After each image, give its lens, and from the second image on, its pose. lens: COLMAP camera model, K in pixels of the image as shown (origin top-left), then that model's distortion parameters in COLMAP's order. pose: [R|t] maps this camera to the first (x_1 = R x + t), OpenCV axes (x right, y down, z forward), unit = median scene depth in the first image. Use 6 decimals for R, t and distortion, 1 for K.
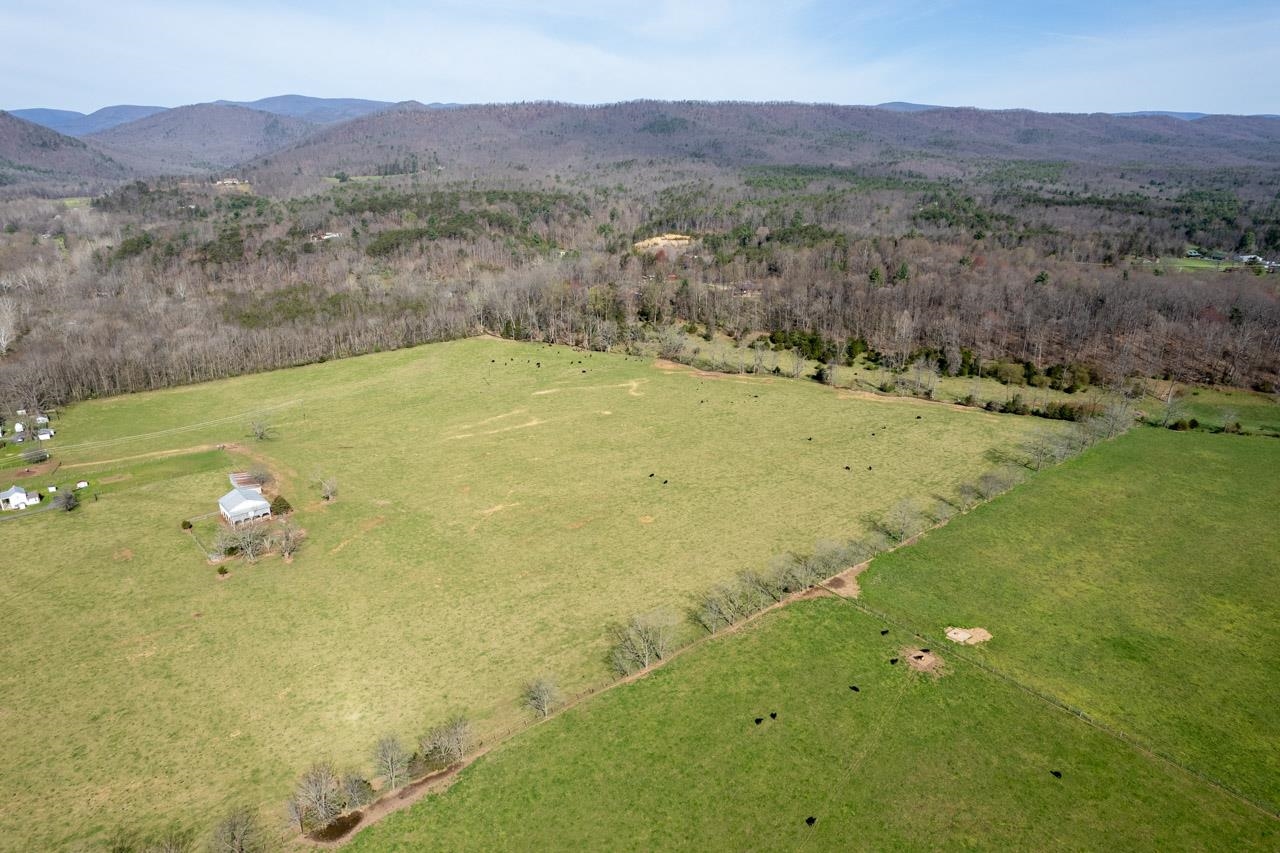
lens RADIAL K [[821.0, 0, 637.9], [0, 821.0, 428.8], [0, 0, 1]] dist [-0.078979, 0.070625]
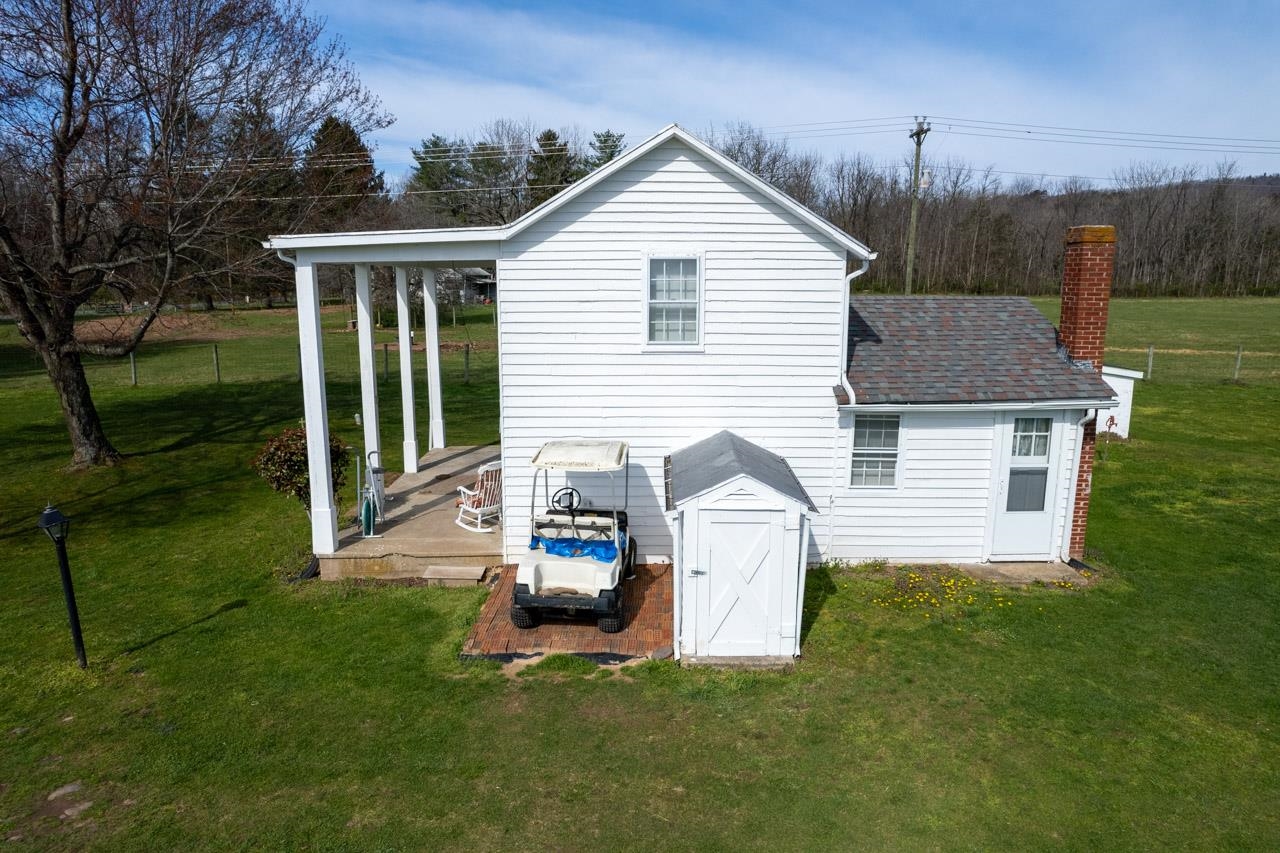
lens RADIAL K [[821.0, 0, 637.9], [0, 821.0, 428.8], [0, 0, 1]] dist [-0.078979, 0.070625]
pose [[0.757757, 0.120989, -0.641222, -0.478649], [-0.212095, 0.974972, -0.066677, 0.060023], [0.617106, 0.186525, 0.764453, 0.620651]]
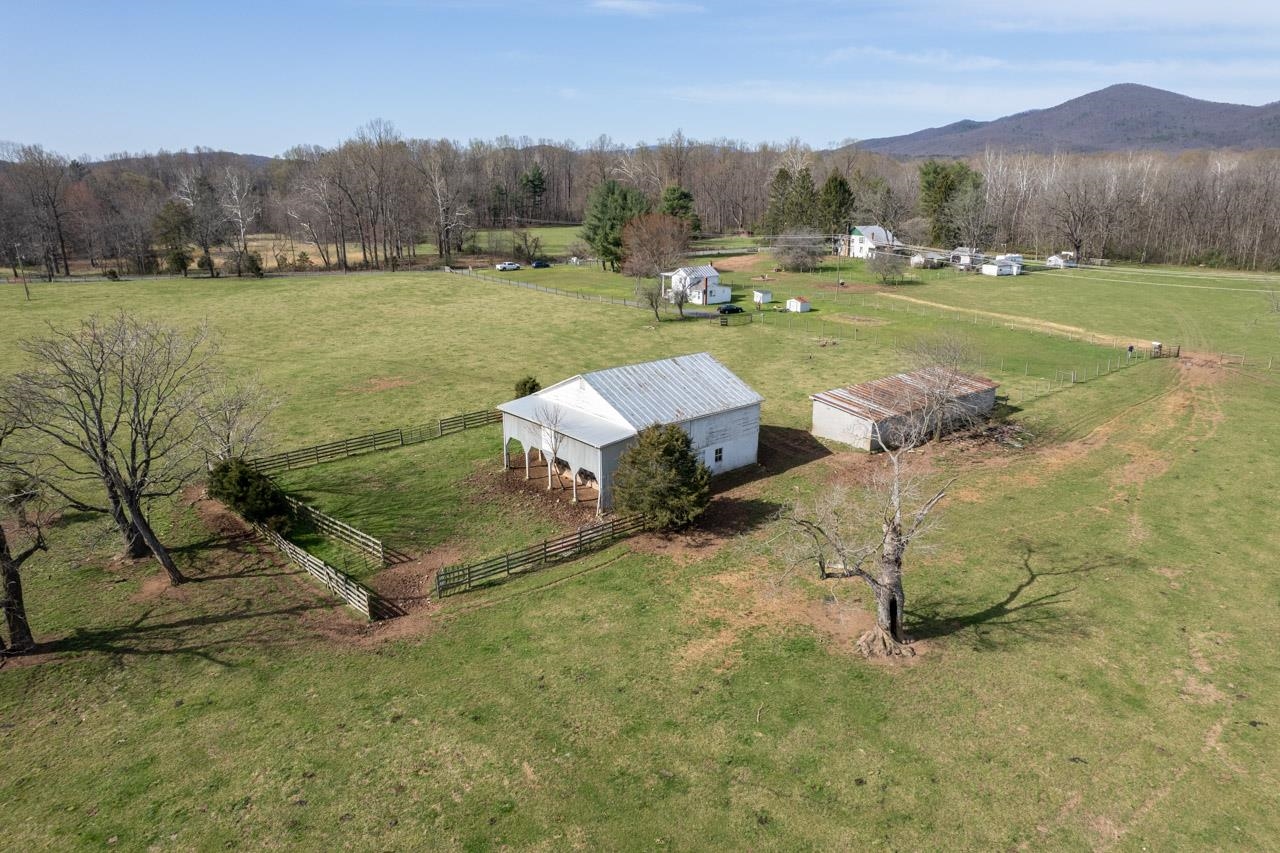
lens RADIAL K [[821.0, 0, 637.9], [0, 821.0, 428.8], [0, 0, 1]] dist [-0.078979, 0.070625]
pose [[-0.023588, 0.293553, -0.955652, -0.170390], [-0.322831, 0.902469, 0.285185, 0.021021], [0.946163, 0.315241, 0.073480, 0.617578]]
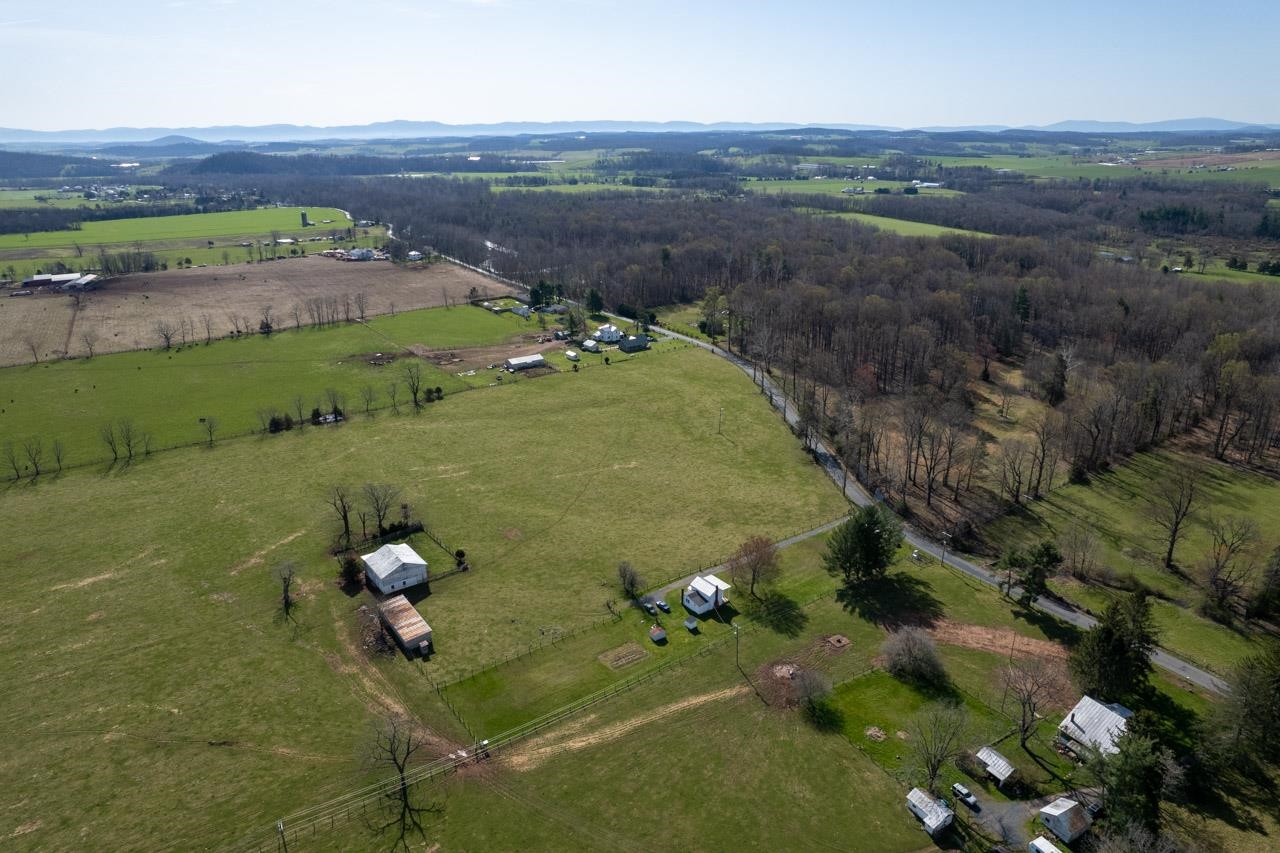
lens RADIAL K [[821.0, 0, 637.9], [0, 821.0, 428.8], [0, 0, 1]] dist [-0.078979, 0.070625]
pose [[-0.997112, -0.018678, 0.073617, -0.487044], [0.031746, 0.778055, 0.627394, -0.313800], [-0.068996, 0.627919, -0.775214, 0.949472]]
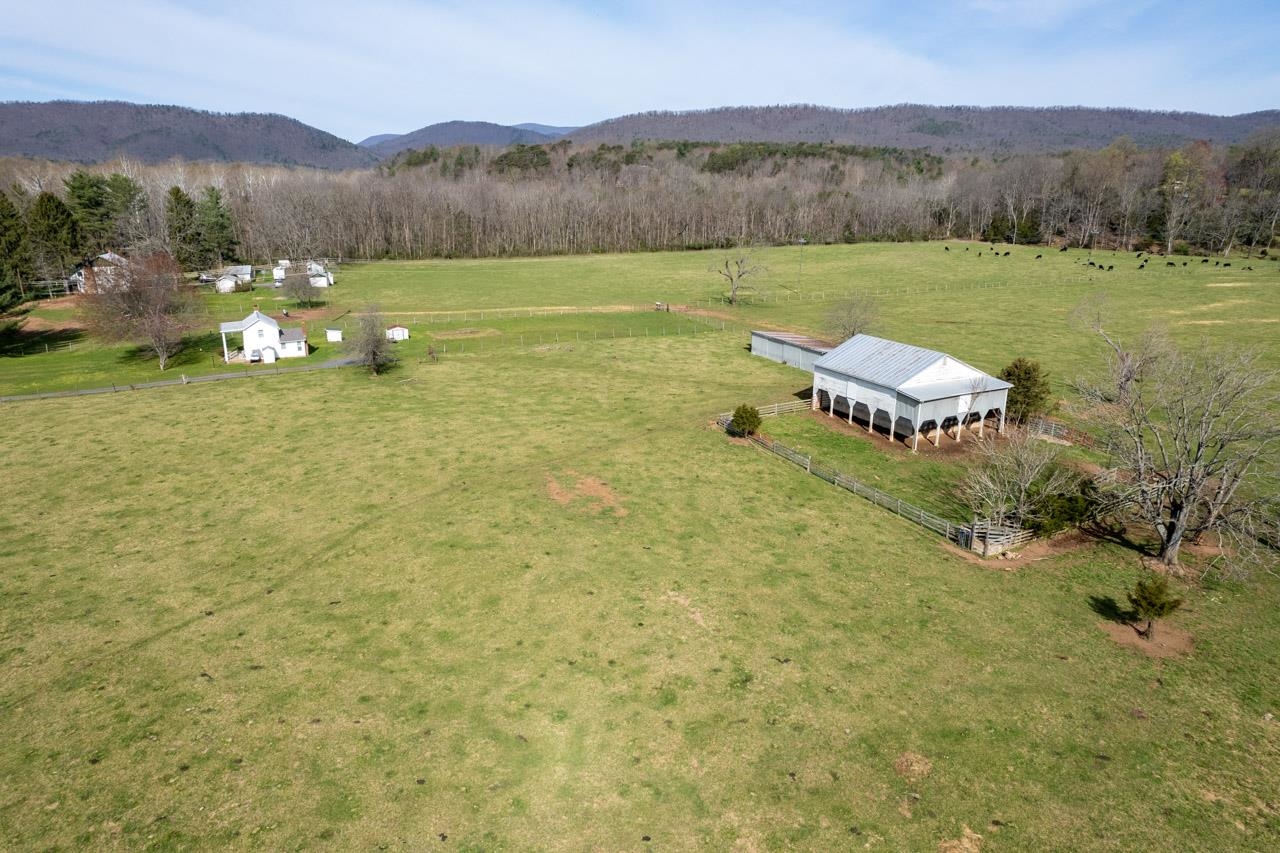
lens RADIAL K [[821.0, 0, 637.9], [0, 821.0, 428.8], [0, 0, 1]] dist [-0.078979, 0.070625]
pose [[0.969144, 0.075620, -0.234607, -0.320573], [-0.084737, 0.995981, -0.029012, 0.081230], [0.231471, 0.047997, 0.971657, 0.425270]]
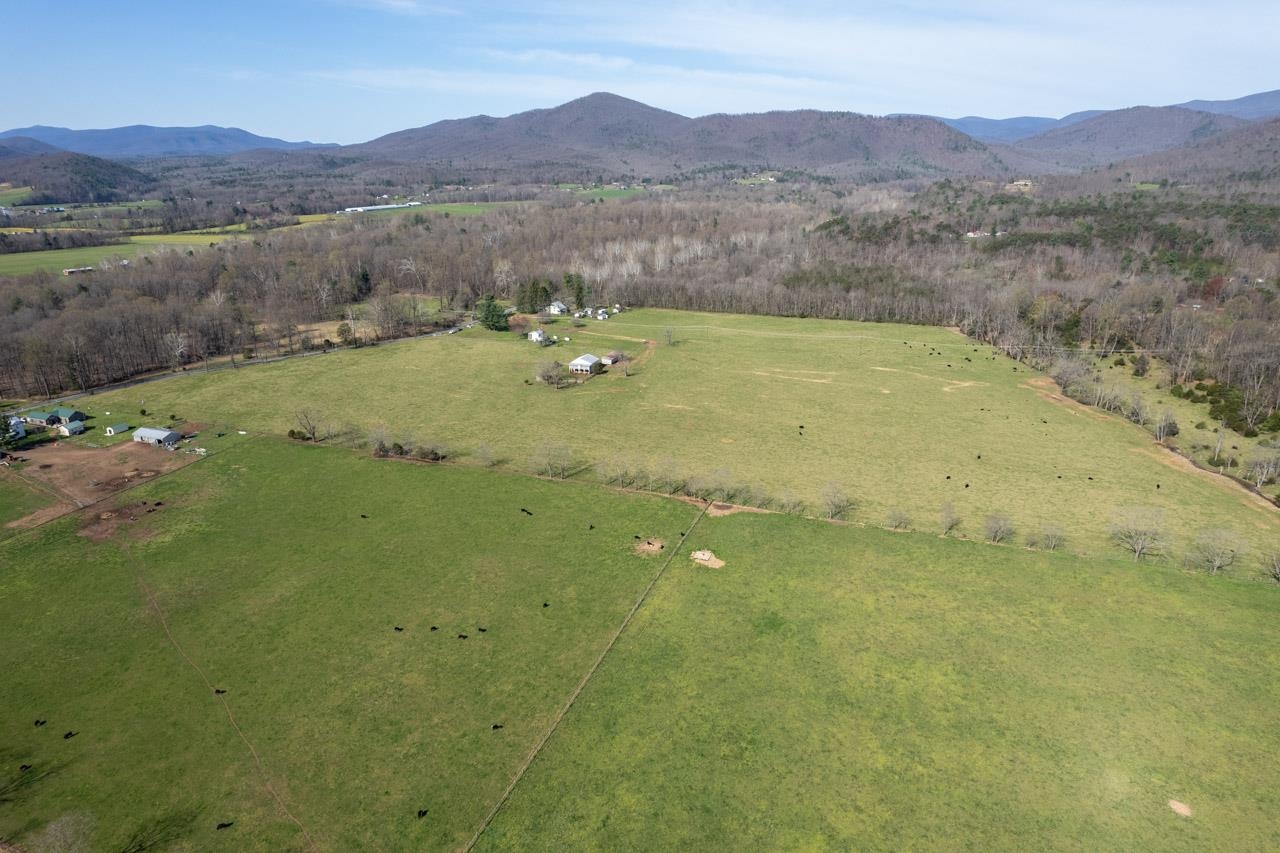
lens RADIAL K [[821.0, 0, 637.9], [0, 821.0, 428.8], [0, 0, 1]] dist [-0.078979, 0.070625]
pose [[0.506829, 0.277219, -0.816256, 0.616720], [-0.280357, 0.948414, 0.148024, -0.036105], [0.815183, 0.153820, 0.558404, 0.104834]]
